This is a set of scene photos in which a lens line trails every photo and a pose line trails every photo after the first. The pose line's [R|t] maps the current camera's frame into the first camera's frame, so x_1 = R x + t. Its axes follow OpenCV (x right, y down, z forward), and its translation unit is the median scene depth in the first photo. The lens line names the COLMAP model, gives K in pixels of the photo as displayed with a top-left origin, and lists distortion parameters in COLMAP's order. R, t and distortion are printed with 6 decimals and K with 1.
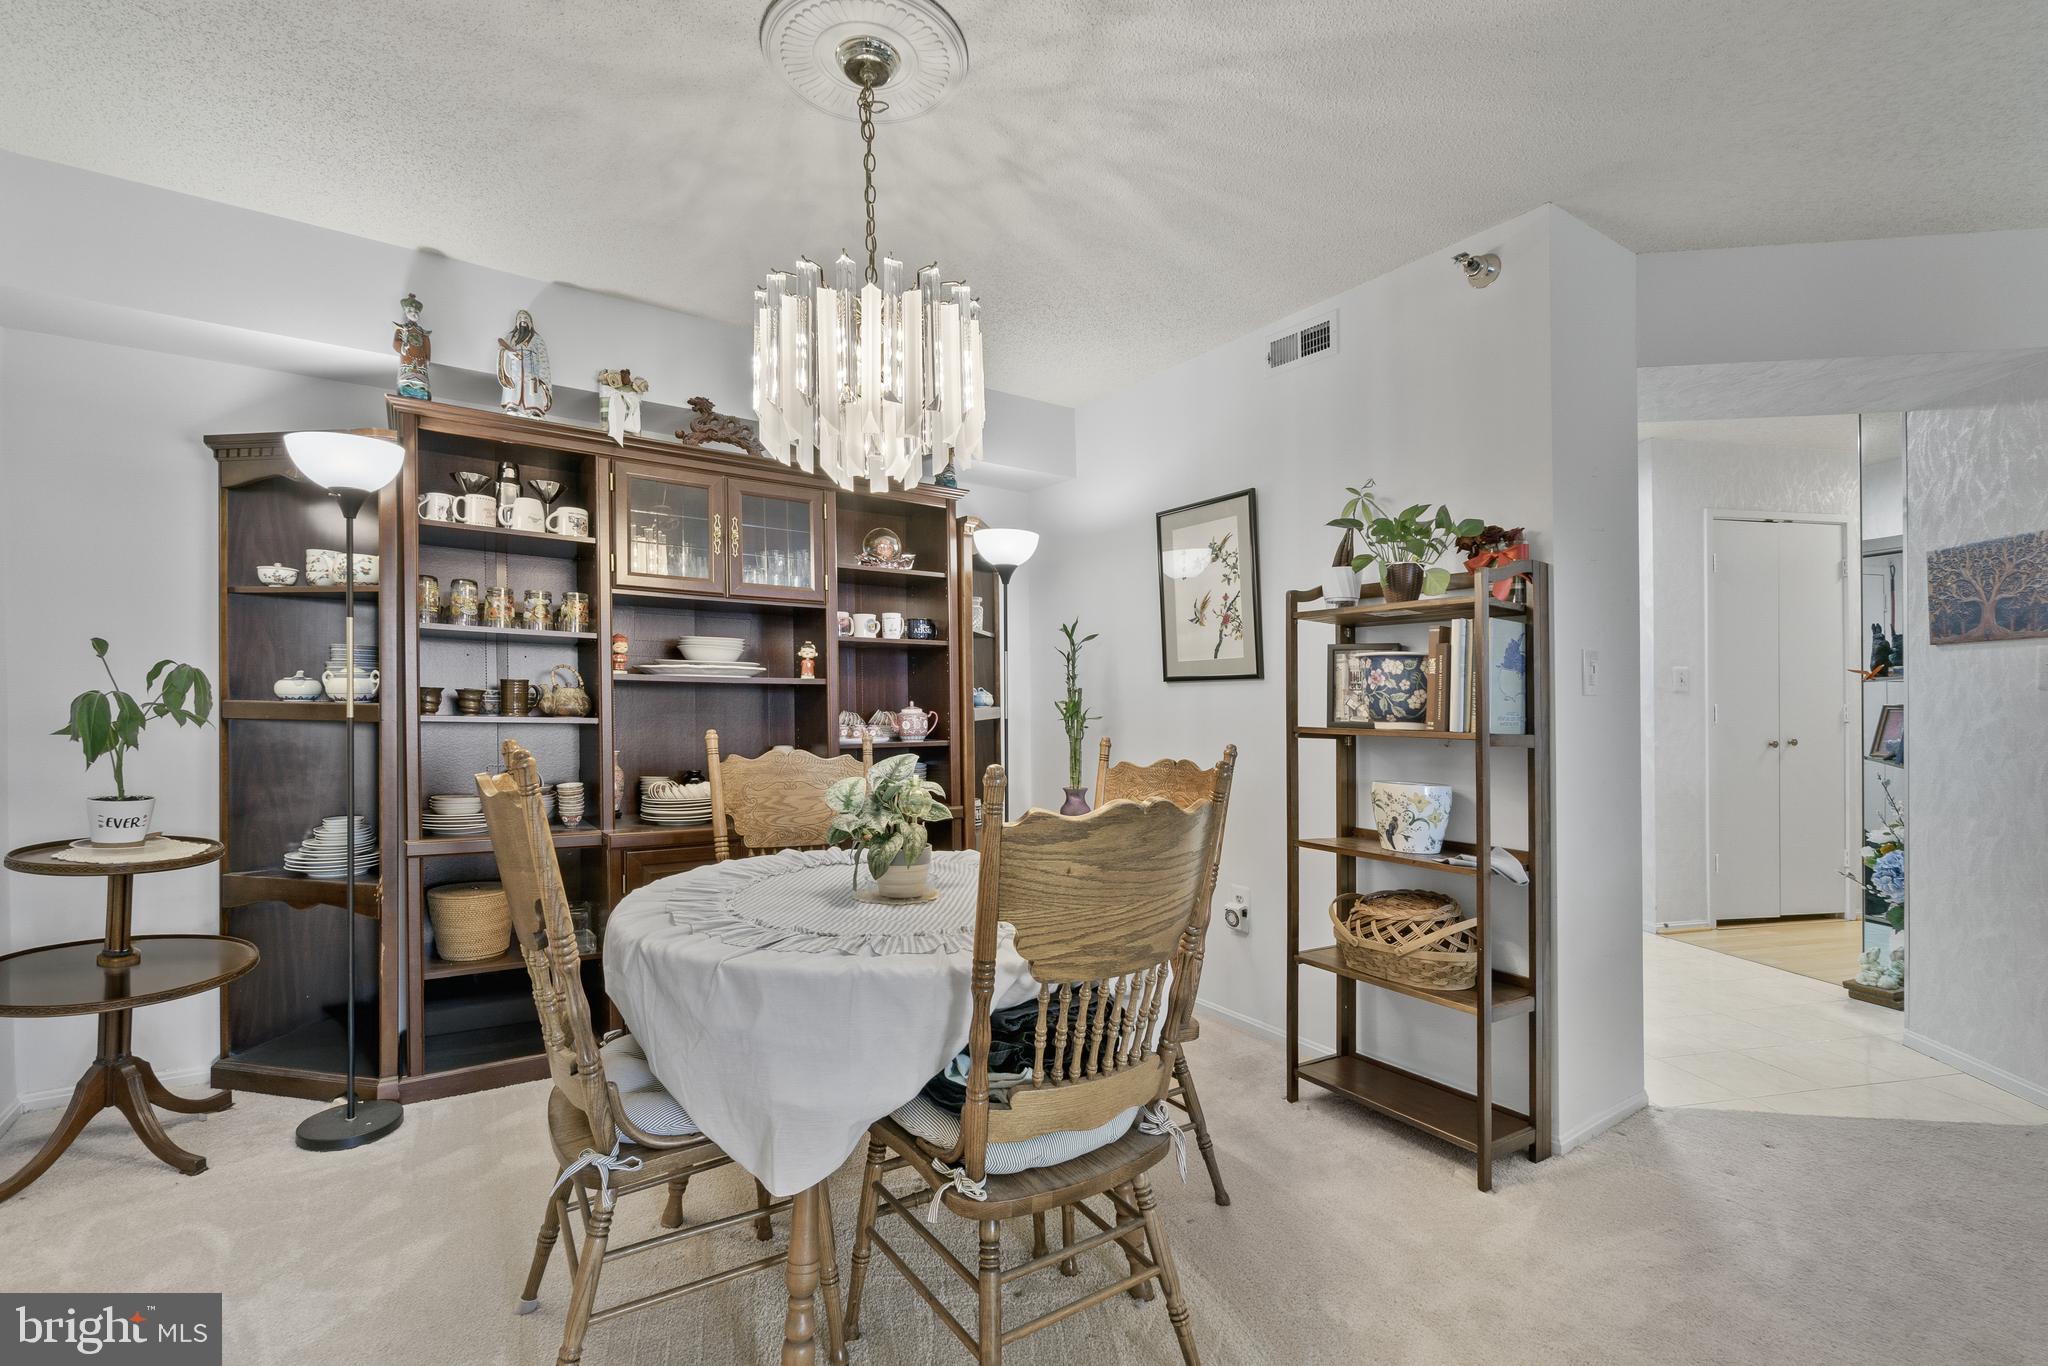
lens RADIAL K [[887.6, 0, 1024.0], [0, 887.6, 683.0], [0, 0, 1]] dist [-0.000886, -0.000036]
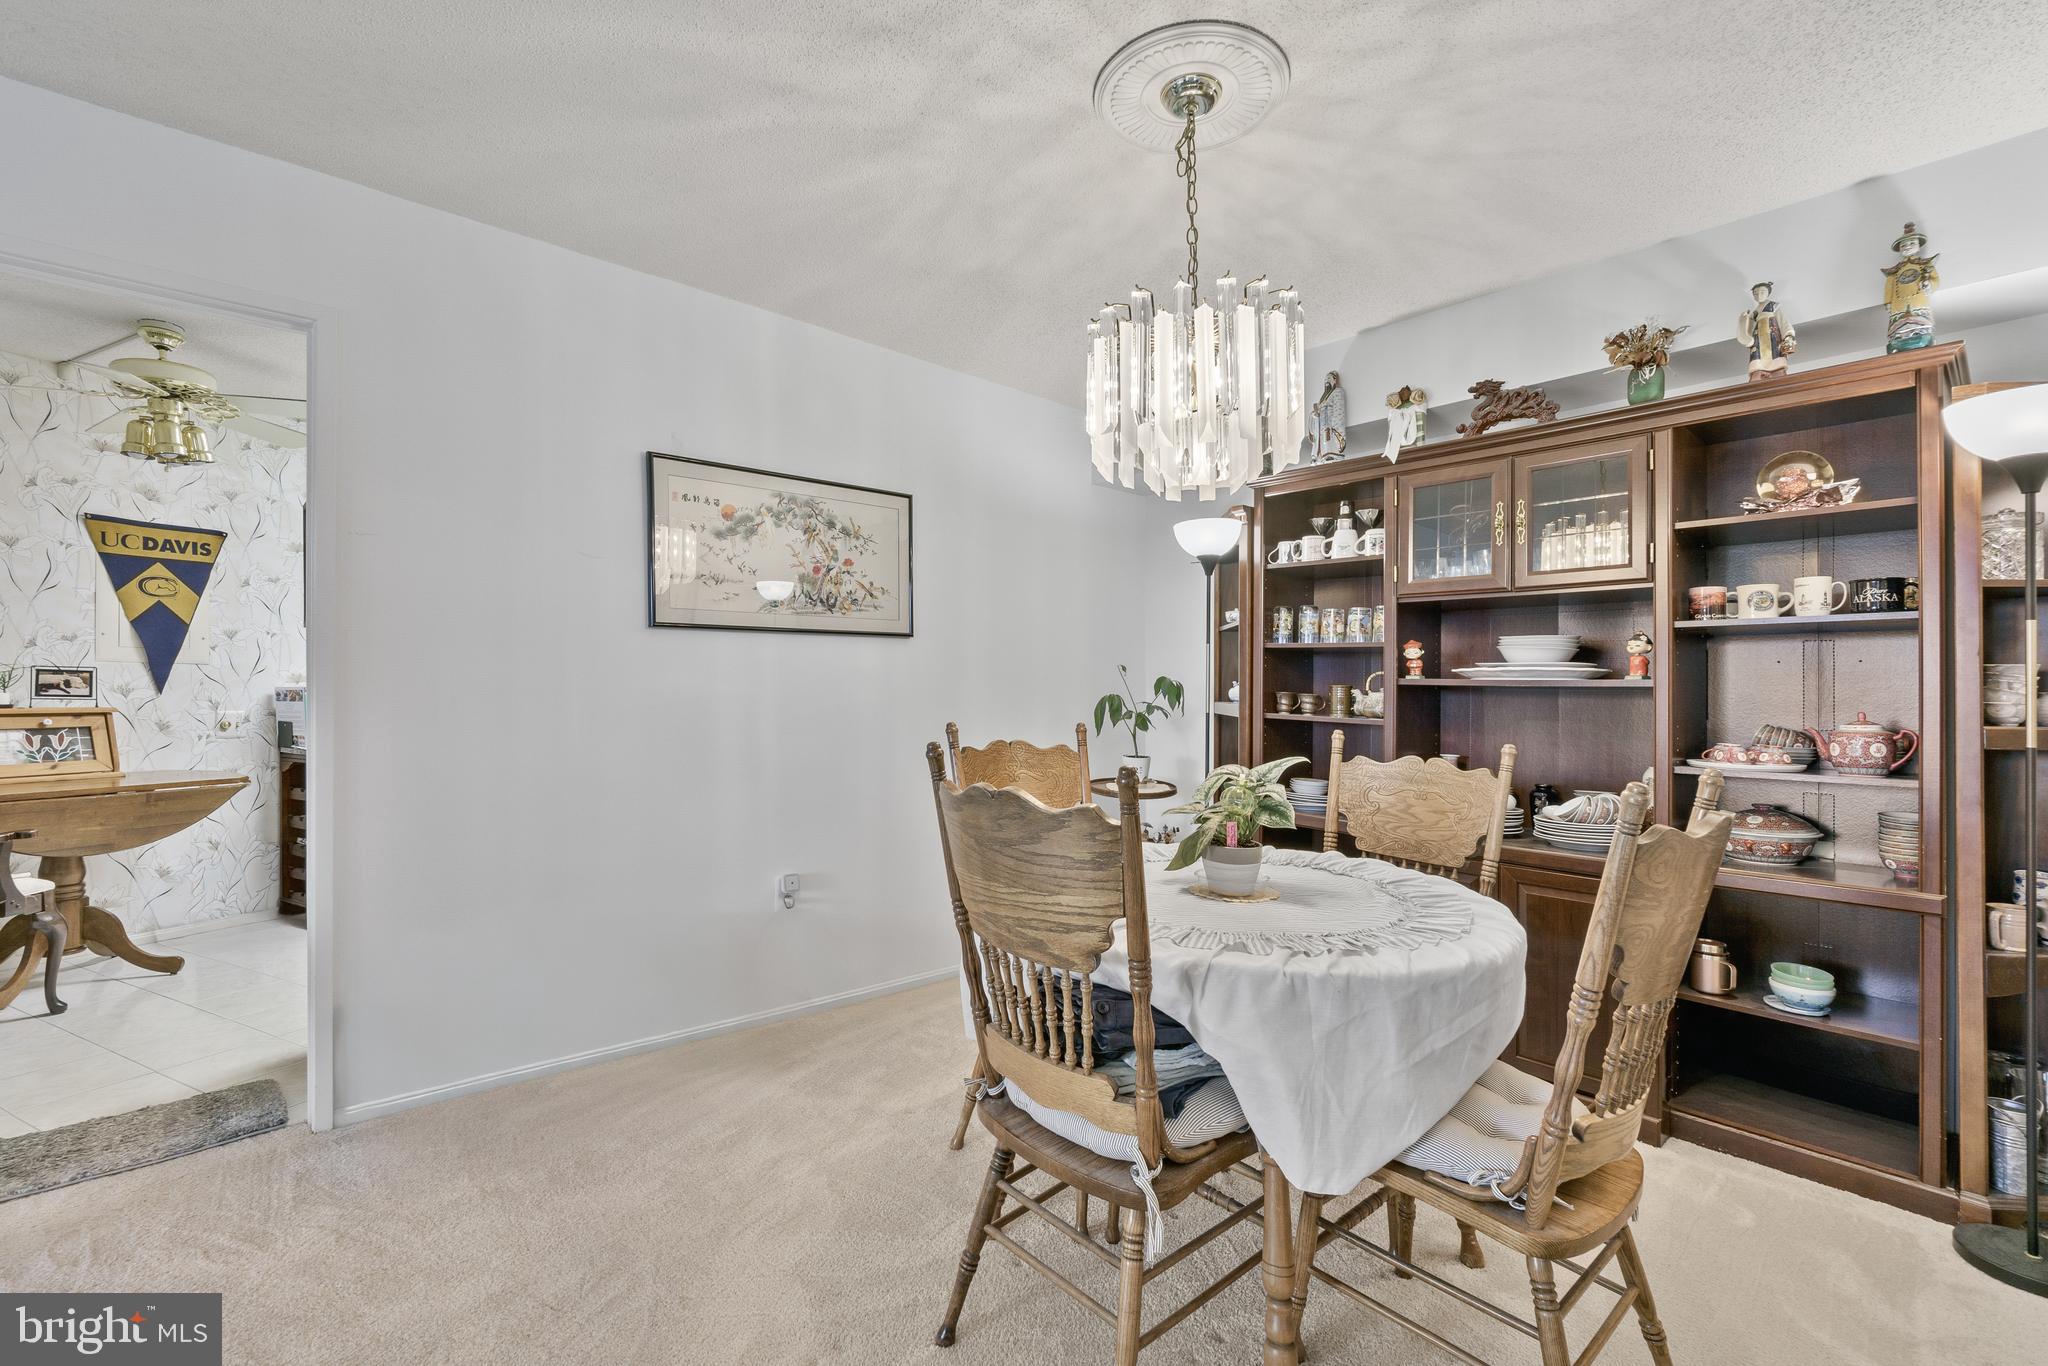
lens RADIAL K [[894.0, 0, 1024.0], [0, 894.0, 683.0], [0, 0, 1]] dist [0.062981, -0.000088]
pose [[0.162415, -0.016690, -0.986581, 0.534167], [0.000472, 0.999858, -0.016836, 0.012667], [0.986722, 0.002269, 0.162400, 0.391187]]
